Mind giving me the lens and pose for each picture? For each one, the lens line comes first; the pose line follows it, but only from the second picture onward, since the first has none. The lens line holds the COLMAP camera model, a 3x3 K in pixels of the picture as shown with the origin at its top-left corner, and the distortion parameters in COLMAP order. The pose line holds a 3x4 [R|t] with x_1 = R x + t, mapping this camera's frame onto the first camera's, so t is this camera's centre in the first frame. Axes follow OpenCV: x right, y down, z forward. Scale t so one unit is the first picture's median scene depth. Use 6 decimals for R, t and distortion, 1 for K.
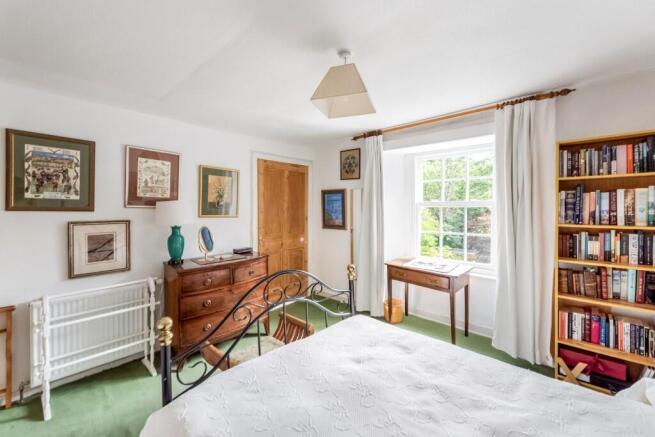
lens RADIAL K [[265.7, 0, 319.5], [0, 265.7, 204.0], [0, 0, 1]] dist [0.000029, -0.000093]
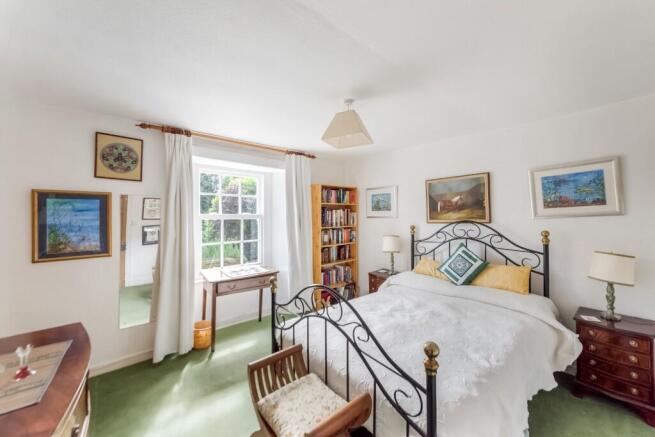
lens RADIAL K [[265.7, 0, 319.5], [0, 265.7, 204.0], [0, 0, 1]] dist [0.000029, -0.000093]
pose [[0.084100, 0.049944, 0.995205, -0.809734], [-0.000848, 0.998746, -0.050050, 0.003912], [-0.996457, 0.003365, 0.084037, 0.697715]]
